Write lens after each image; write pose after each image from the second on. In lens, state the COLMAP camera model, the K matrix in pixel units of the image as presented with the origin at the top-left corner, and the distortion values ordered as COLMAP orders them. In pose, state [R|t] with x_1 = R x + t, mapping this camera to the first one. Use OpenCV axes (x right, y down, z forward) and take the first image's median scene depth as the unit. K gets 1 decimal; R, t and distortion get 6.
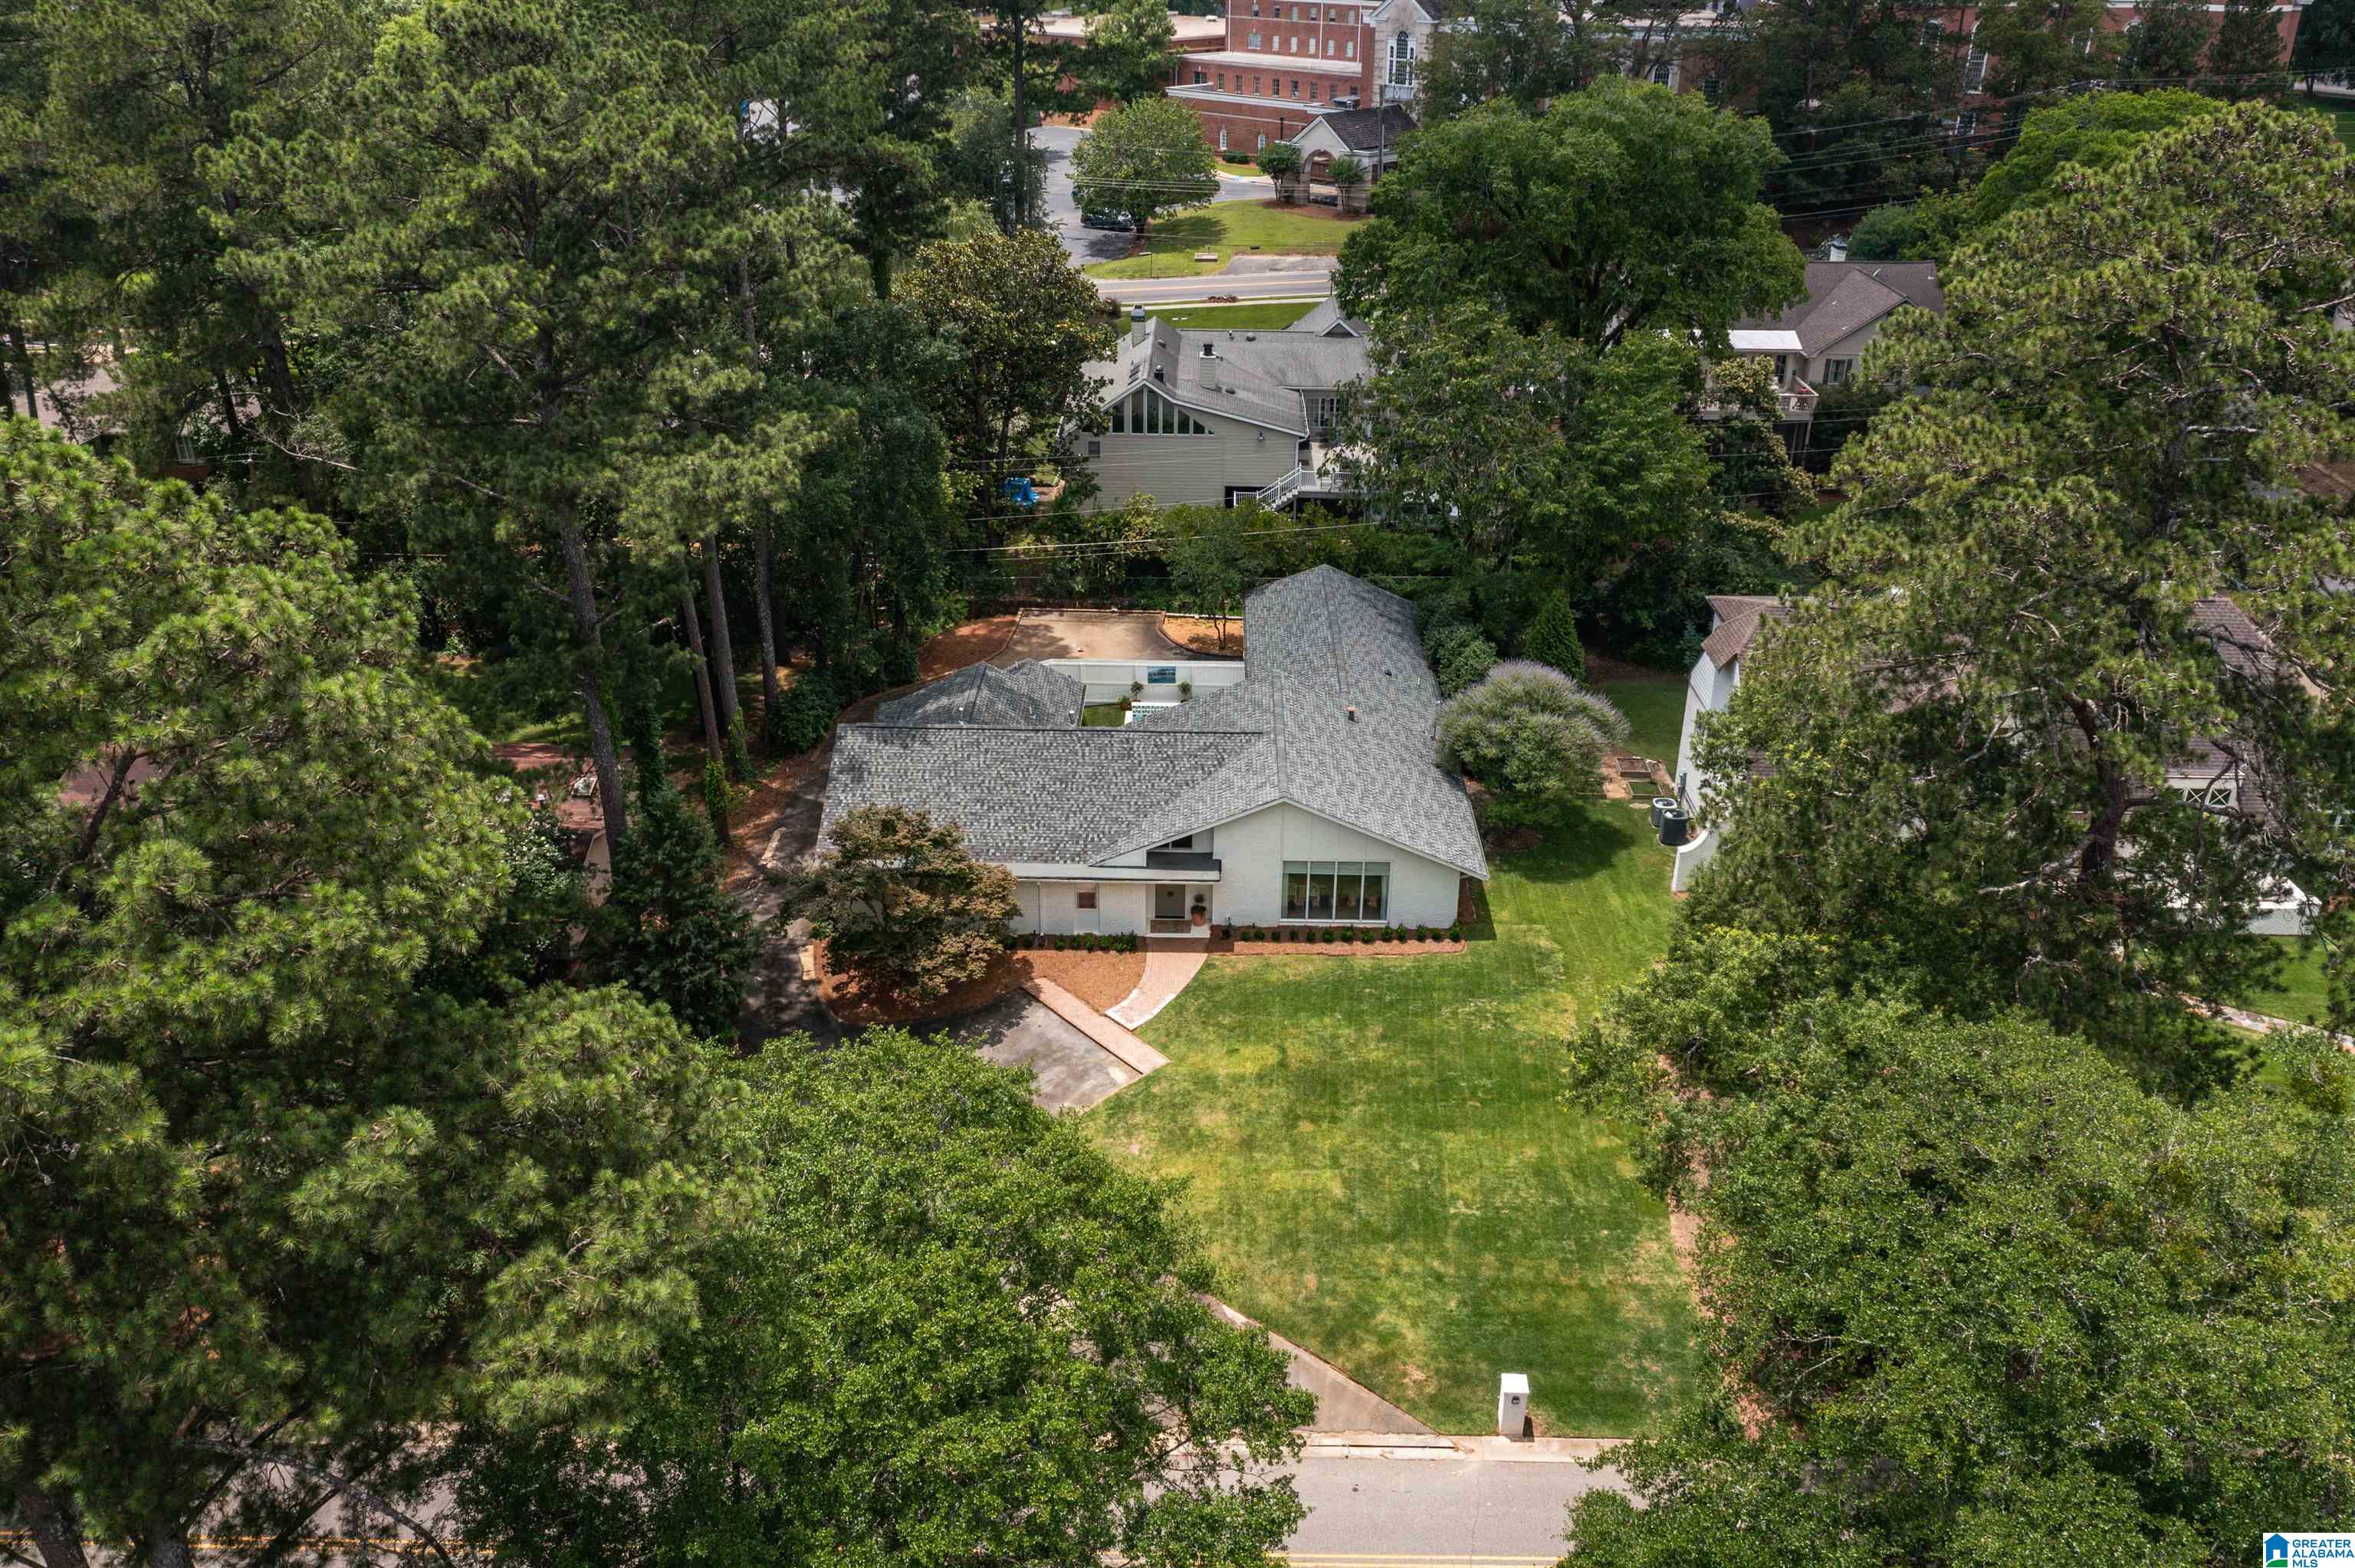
lens RADIAL K [[1866.3, 0, 1169.9], [0, 1866.3, 773.6], [0, 0, 1]] dist [0.002827, -0.002565]
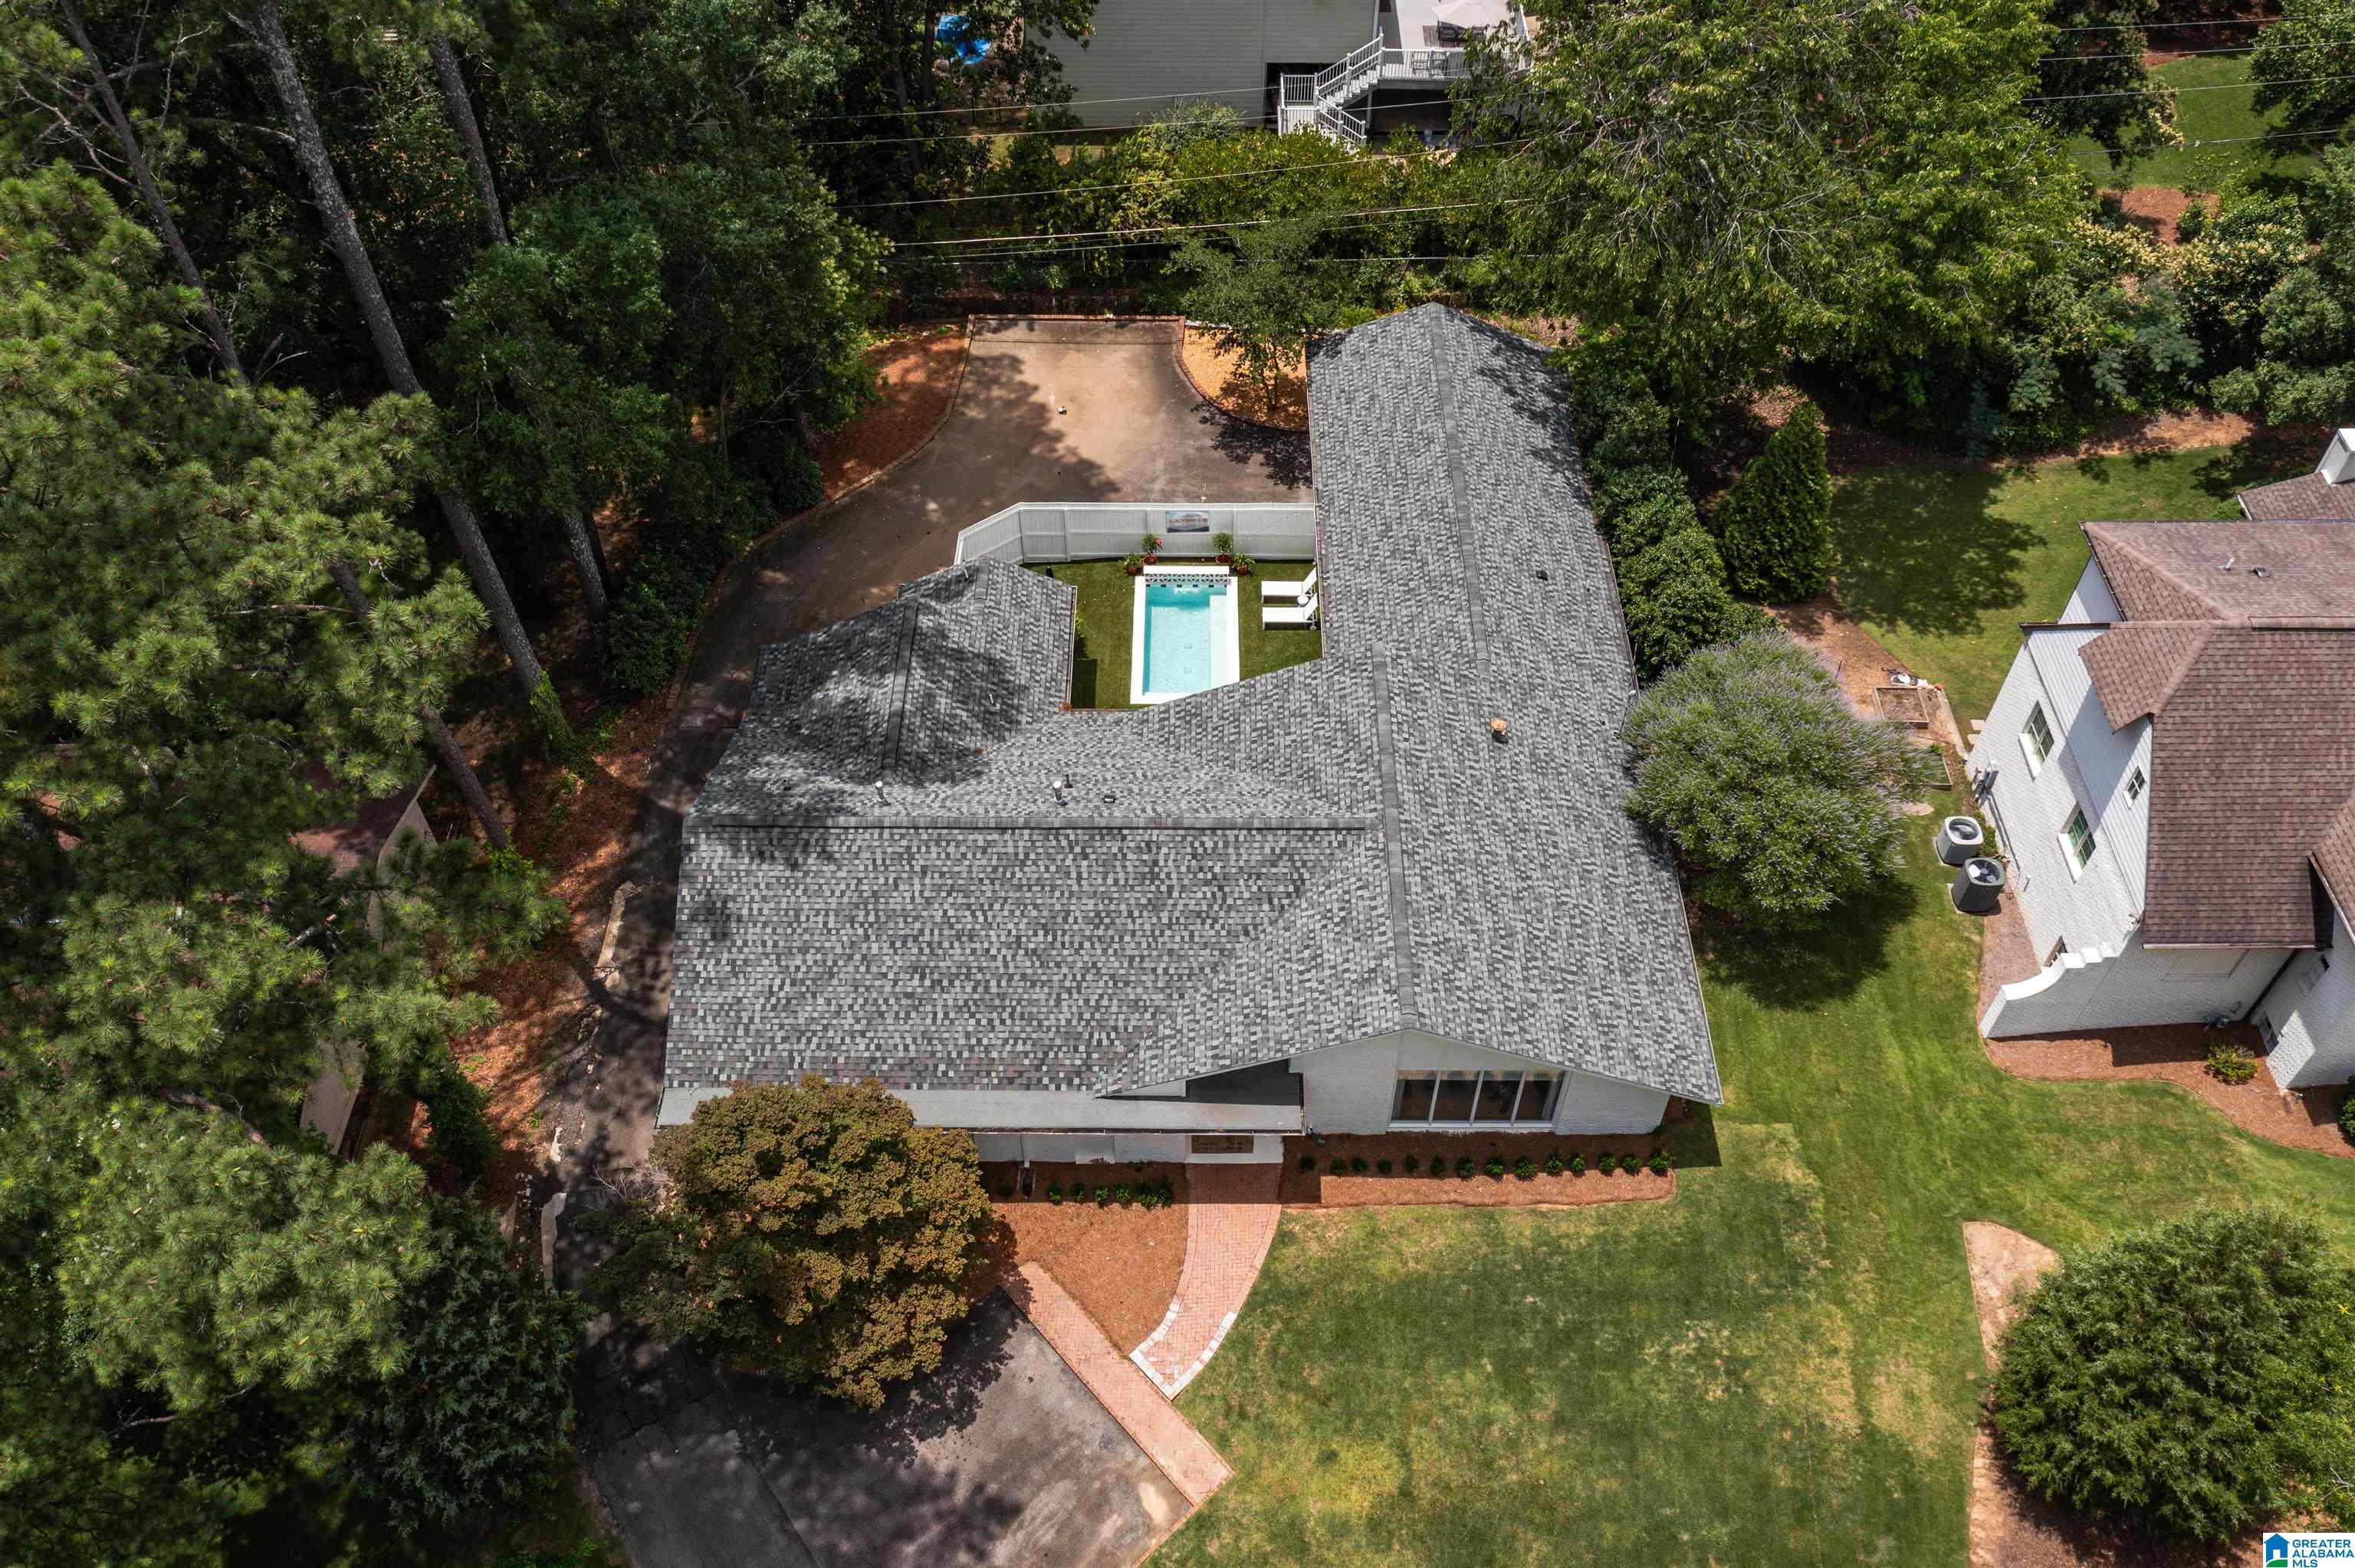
lens RADIAL K [[1922.2, 0, 1177.5], [0, 1922.2, 784.0], [0, 0, 1]] dist [-0.015175, 0.000965]
pose [[0.999778, -0.021051, 0.000924, -0.013623], [0.018962, 0.917970, 0.396197, -0.306158], [-0.009189, -0.396091, 0.918165, 0.437767]]
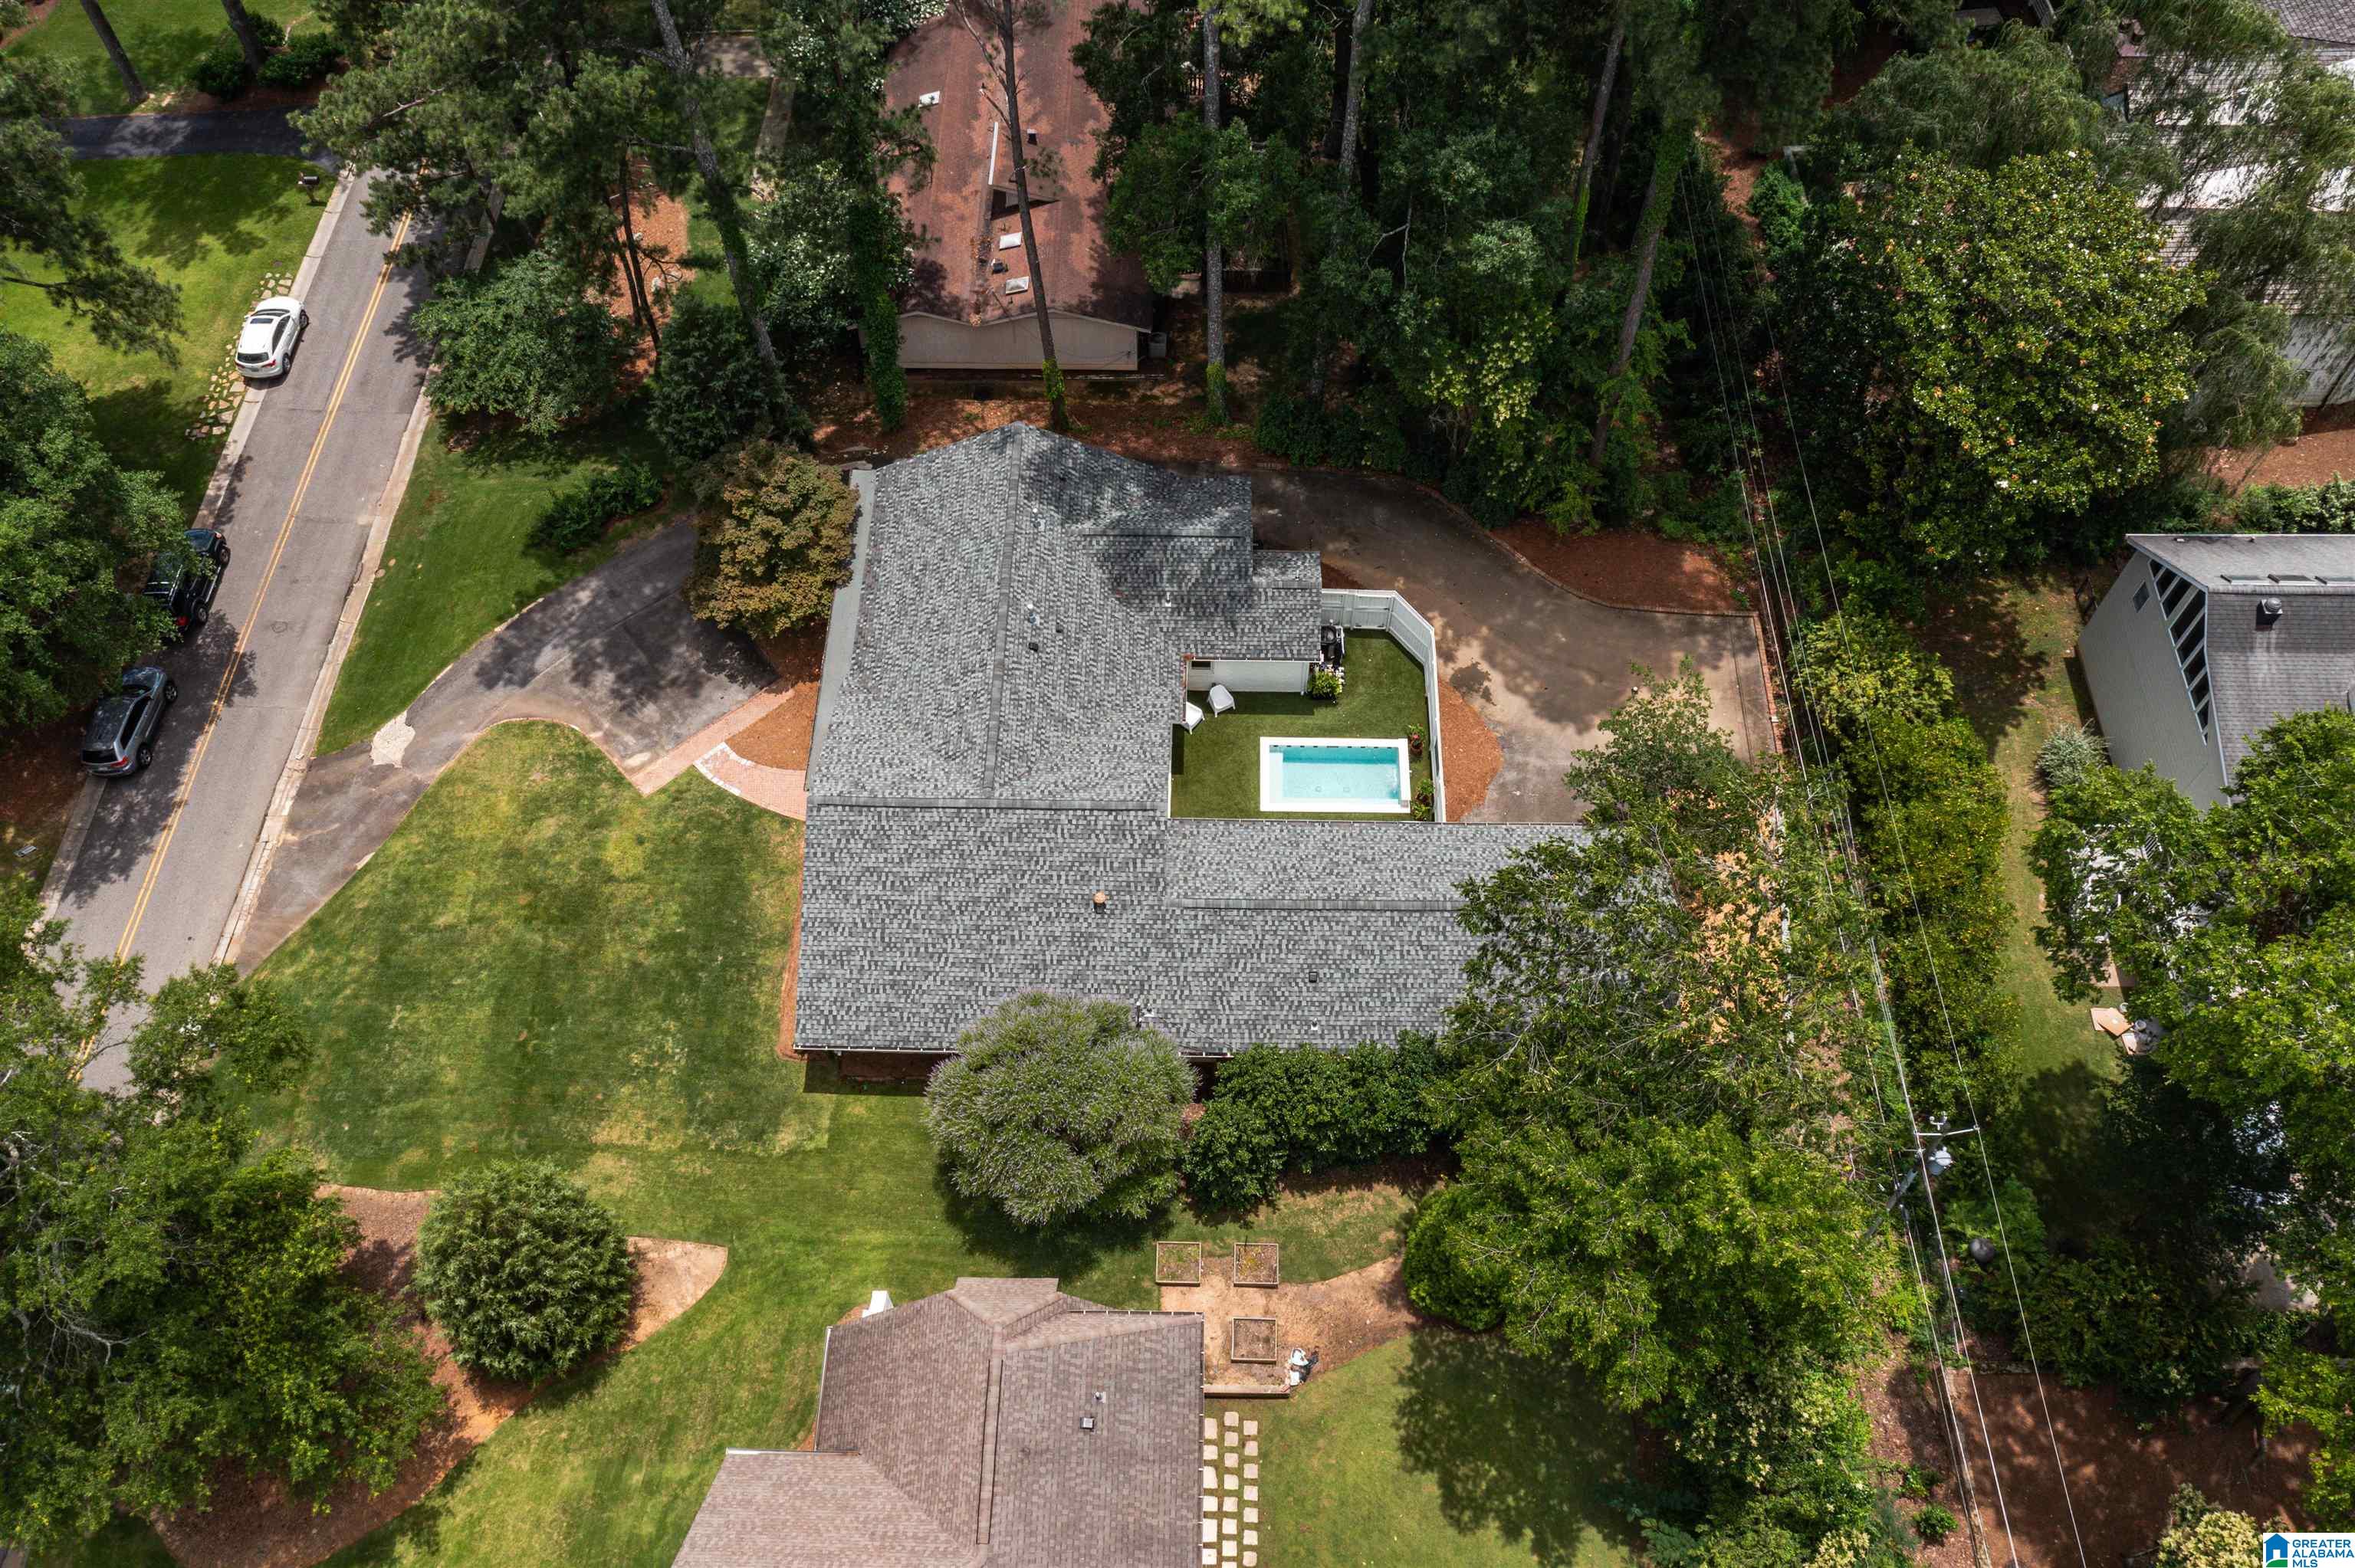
lens RADIAL K [[1882.0, 0, 1159.4], [0, 1882.0, 775.5], [0, 0, 1]] dist [-0.005682, -0.003491]
pose [[0.000537, 0.840180, -0.542307, 0.544806], [-0.426667, 0.490660, 0.759742, -0.759861], [0.904409, 0.230976, 0.358741, 0.798634]]
